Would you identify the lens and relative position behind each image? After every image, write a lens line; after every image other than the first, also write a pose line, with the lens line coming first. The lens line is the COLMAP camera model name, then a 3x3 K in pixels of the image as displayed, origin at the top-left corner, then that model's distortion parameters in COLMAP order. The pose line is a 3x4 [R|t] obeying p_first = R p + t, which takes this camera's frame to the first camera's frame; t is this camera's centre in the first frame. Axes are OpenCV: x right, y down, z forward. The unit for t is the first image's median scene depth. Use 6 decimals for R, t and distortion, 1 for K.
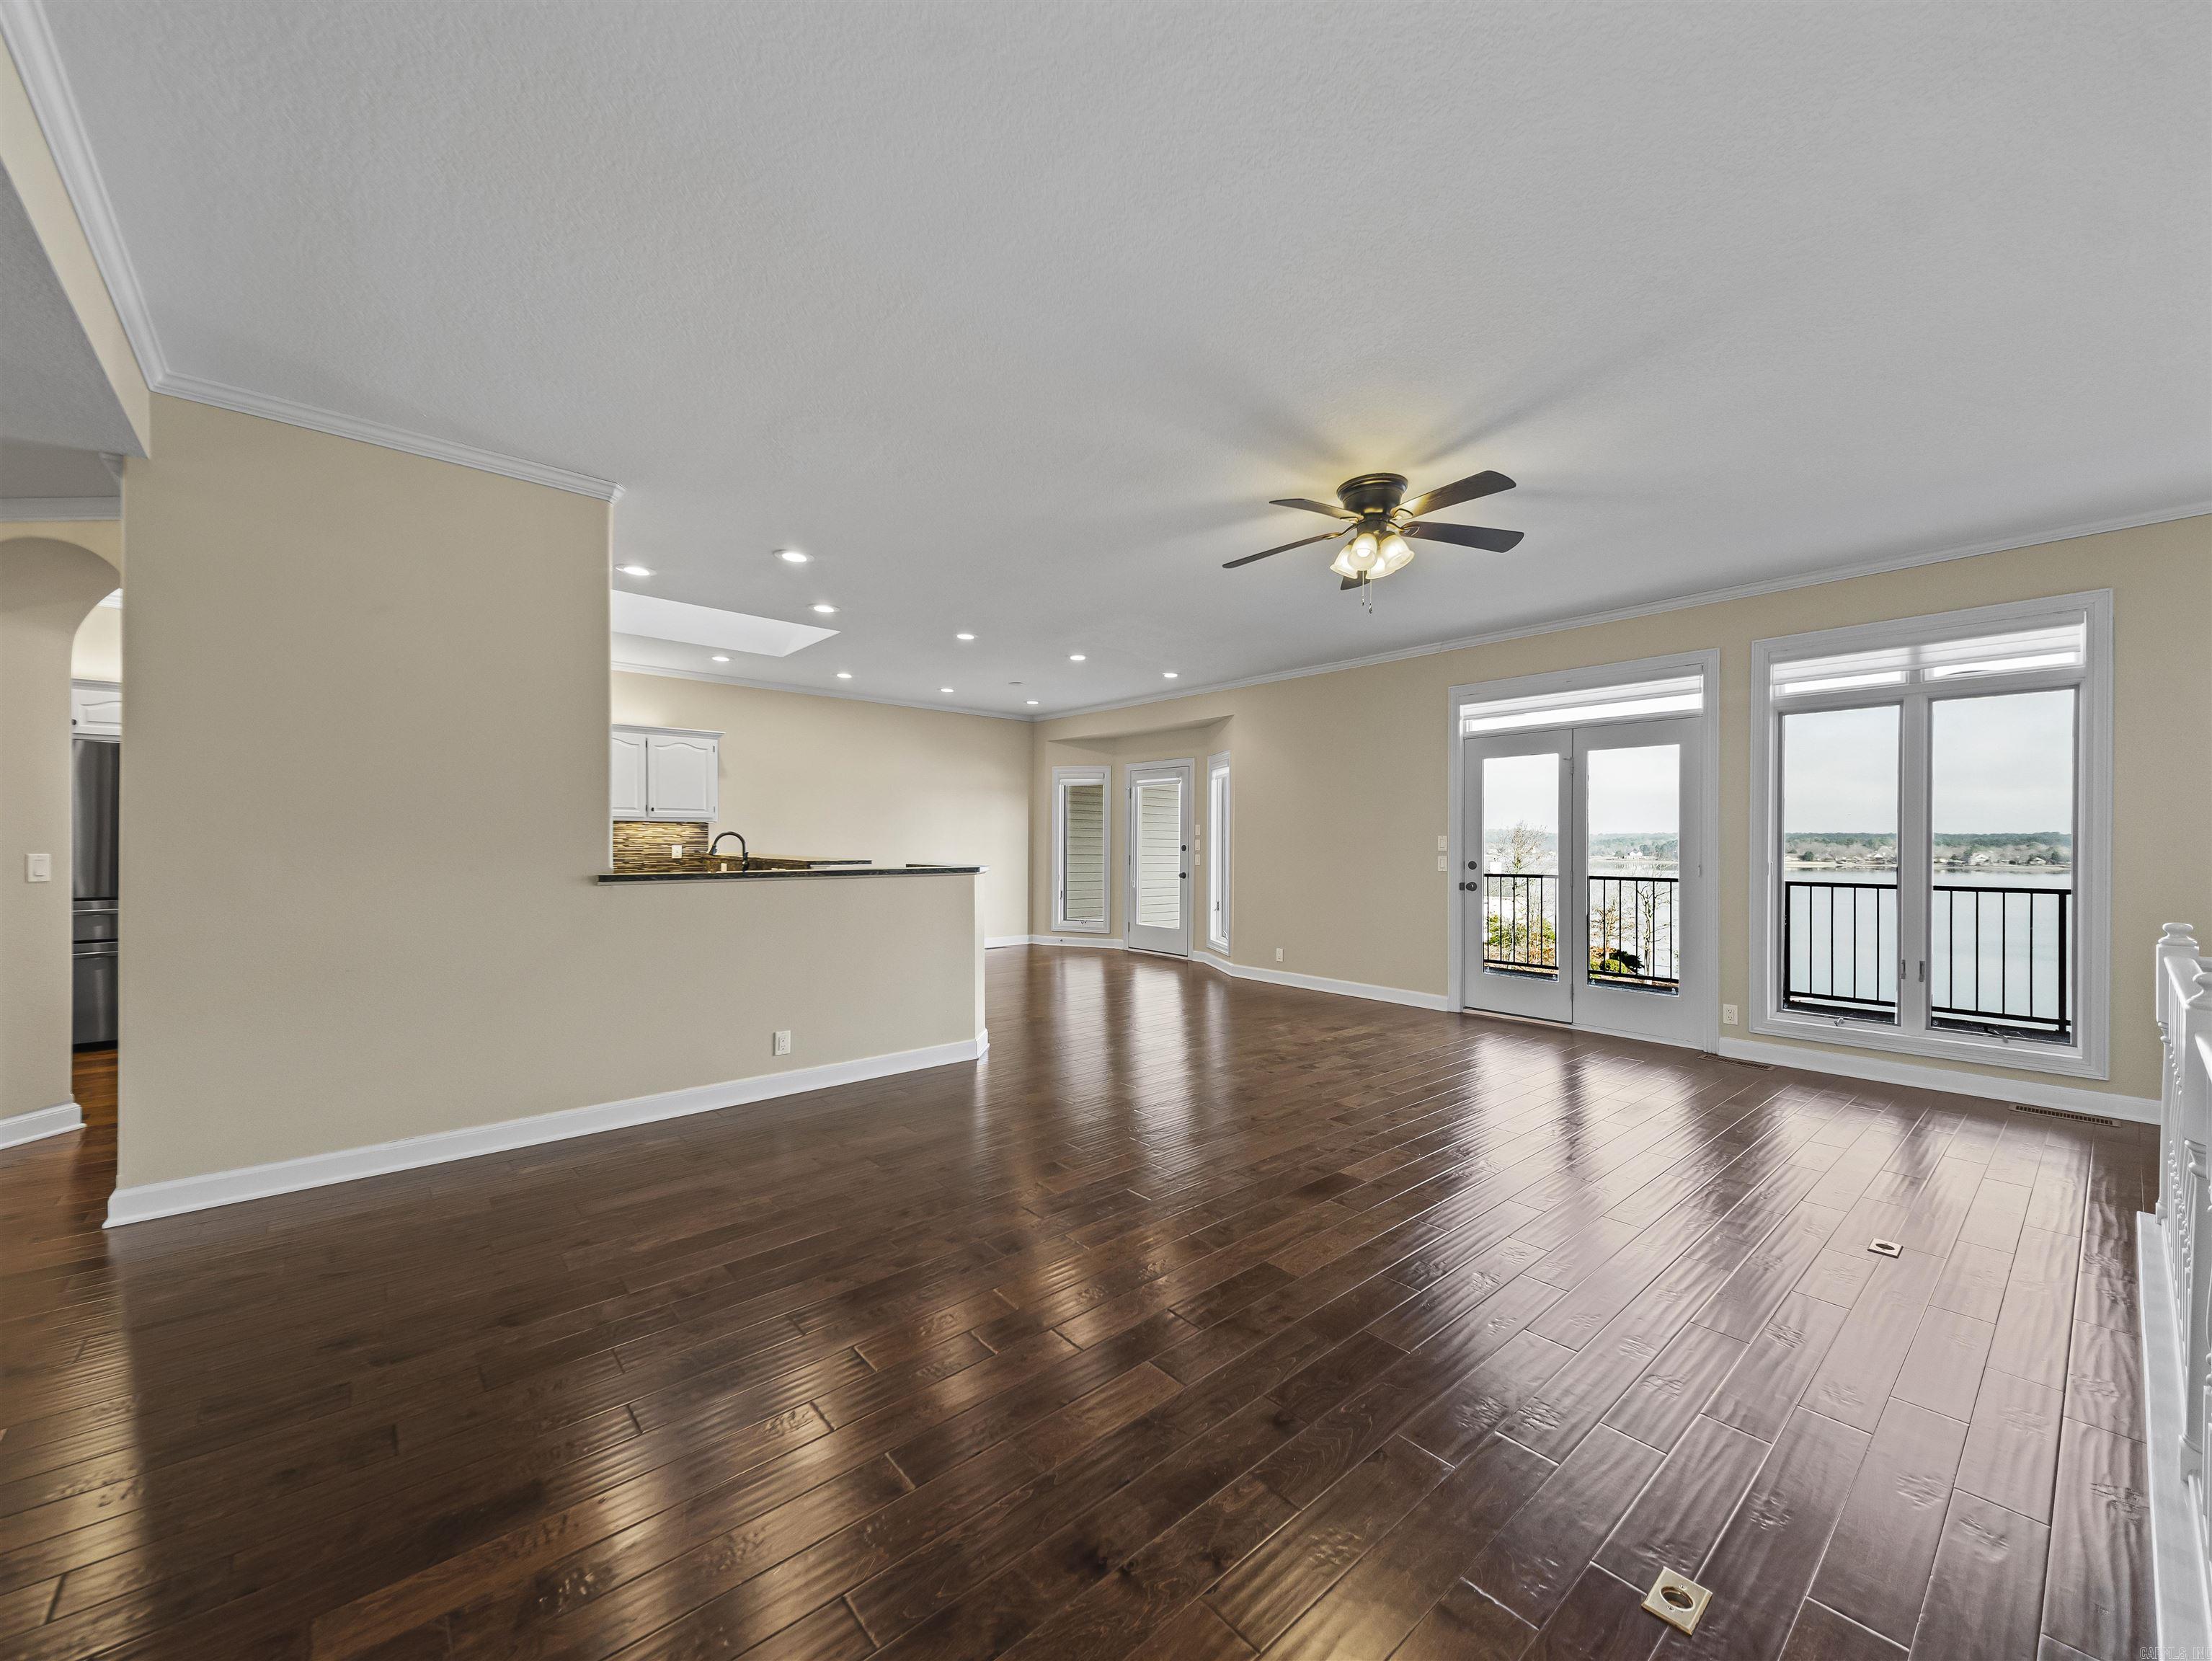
lens RADIAL K [[863.5, 0, 1099.0], [0, 863.5, 846.2], [0, 0, 1]] dist [0.023700, -0.000079]
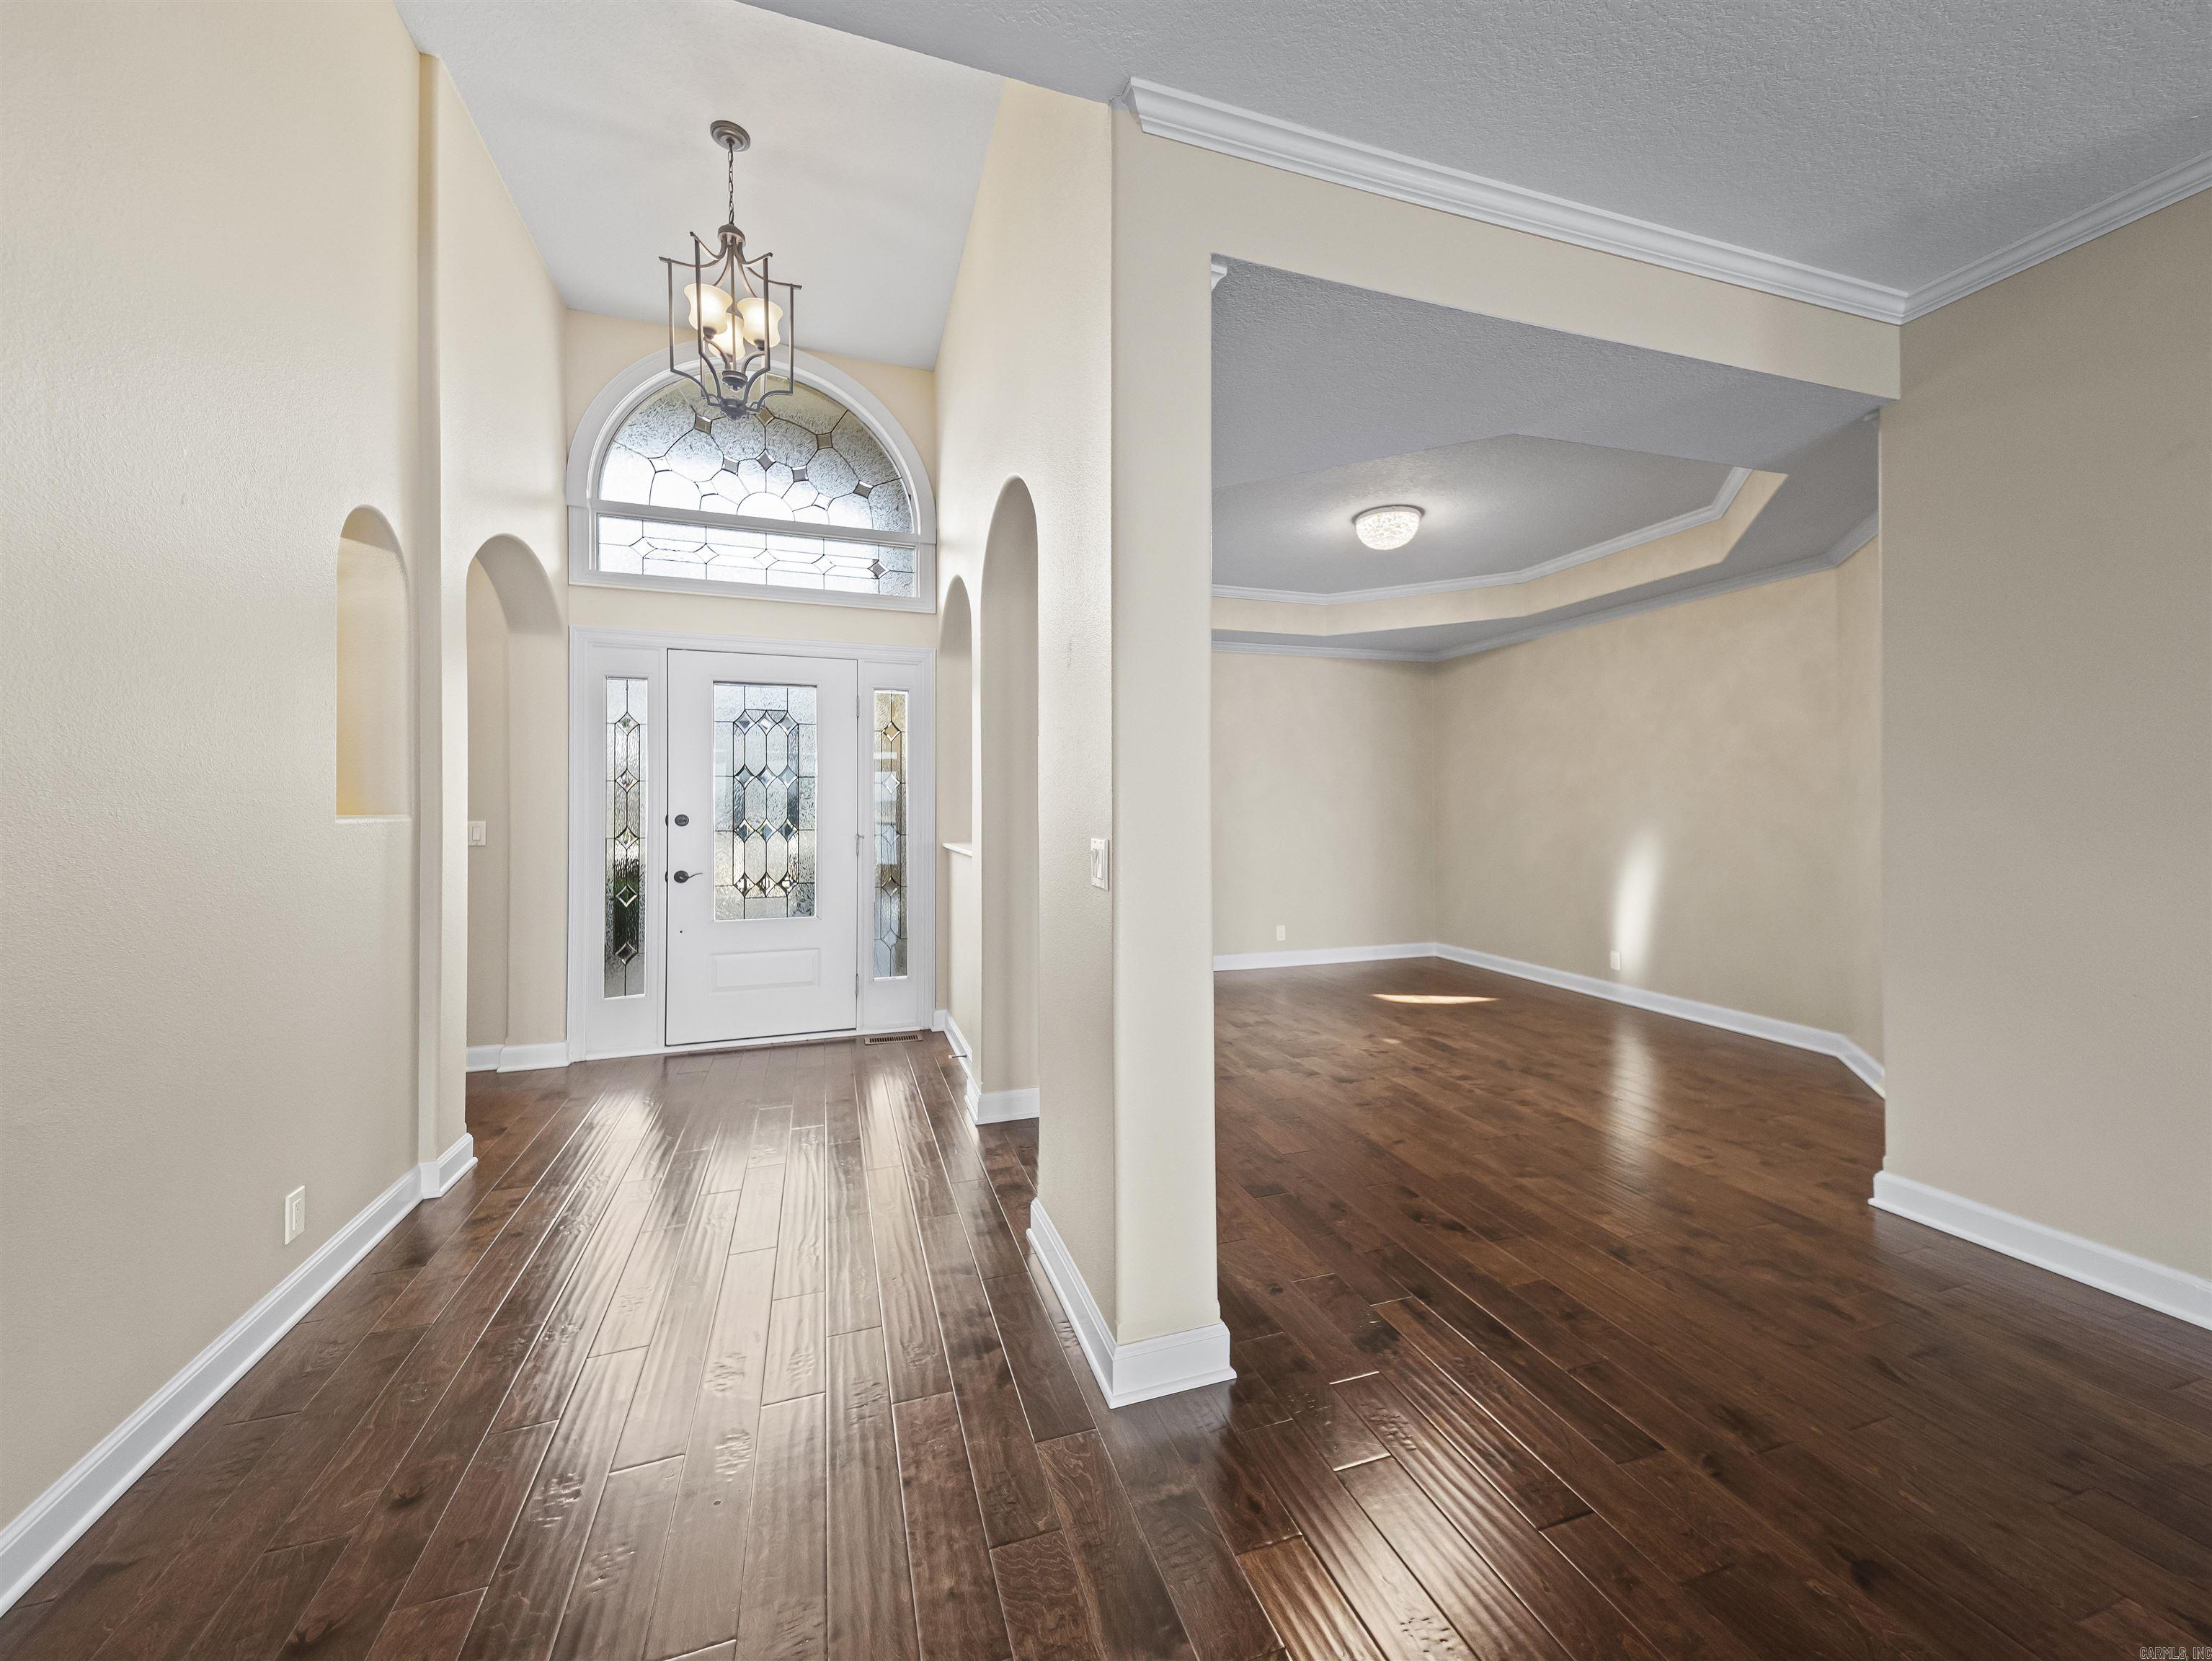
lens RADIAL K [[855.6, 0, 1103.2], [0, 855.6, 802.4], [0, 0, 1]] dist [0.046474, -0.015666]
pose [[-0.383173, -0.009317, -0.923629, 0.041005], [0.000358, 0.999948, -0.010235, -0.001412], [0.923676, -0.004252, -0.383150, 0.232301]]
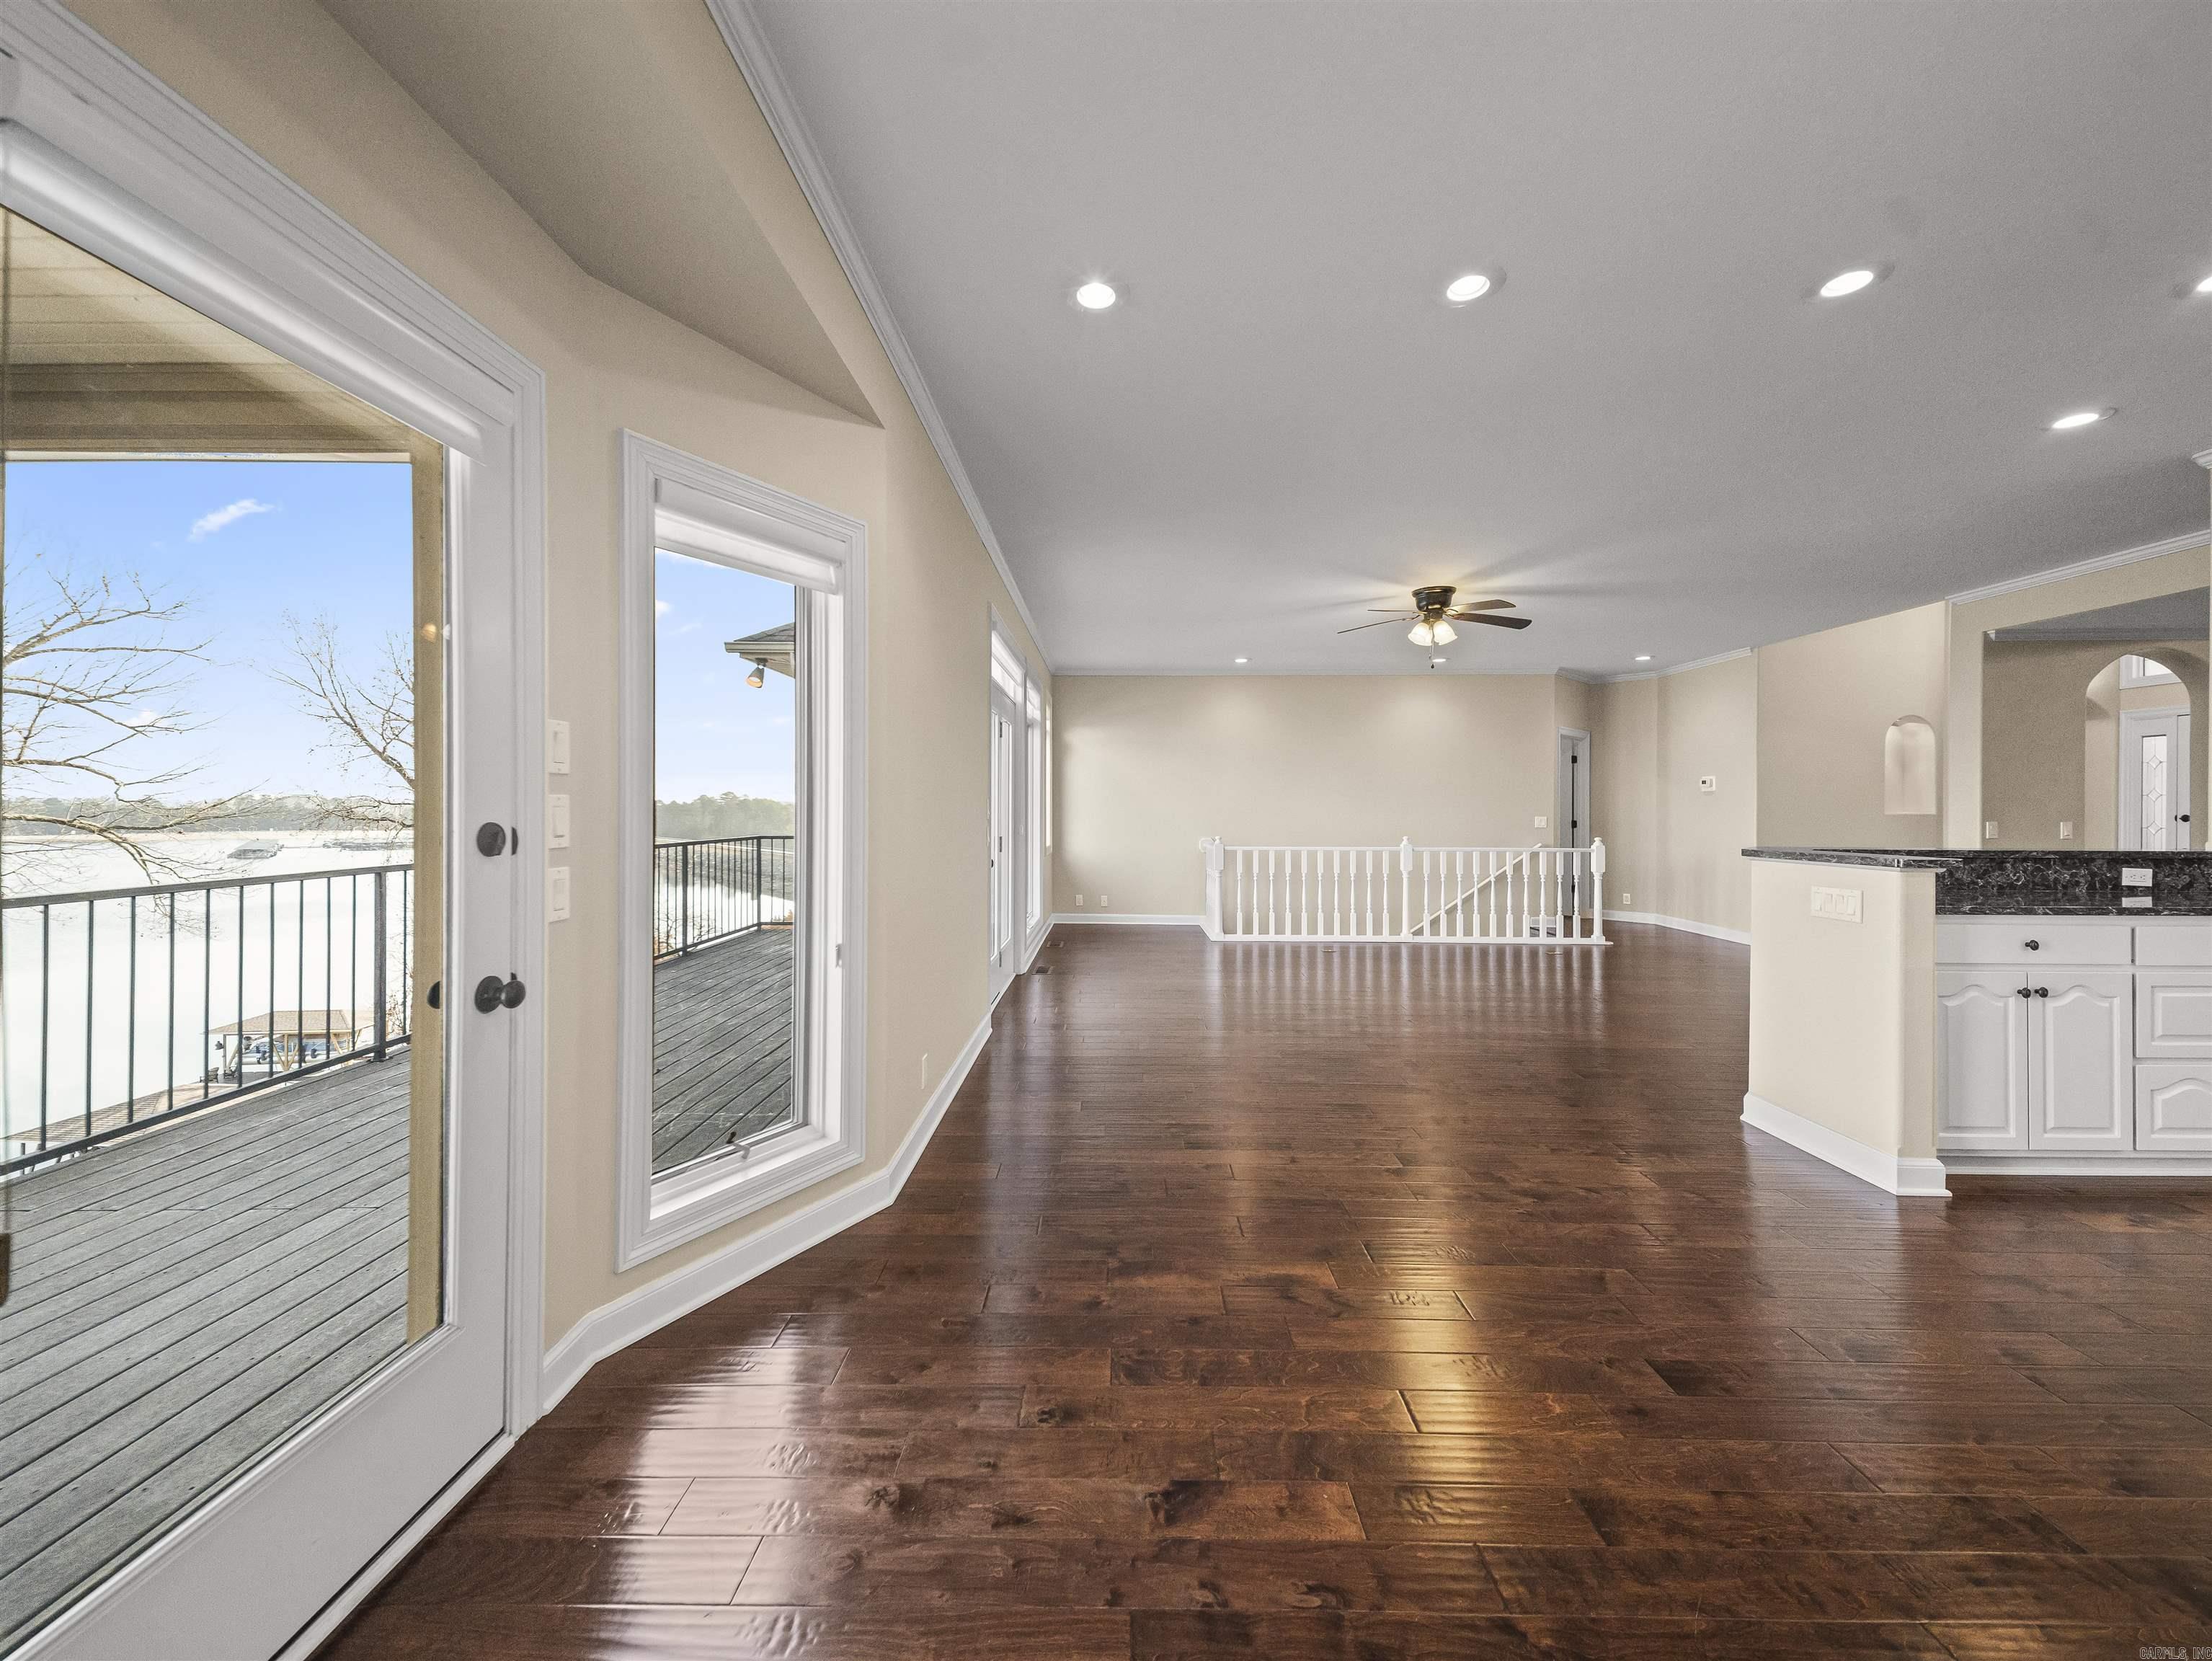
lens RADIAL K [[851.2, 0, 1122.4], [0, 851.2, 811.5], [0, 0, 1]] dist [0.050246, -0.015904]
pose [[-0.756769, -0.007721, 0.653637, -0.150581], [-0.003459, 0.999964, 0.007807, -0.006766], [-0.653673, 0.003647, -0.756768, 1.318778]]
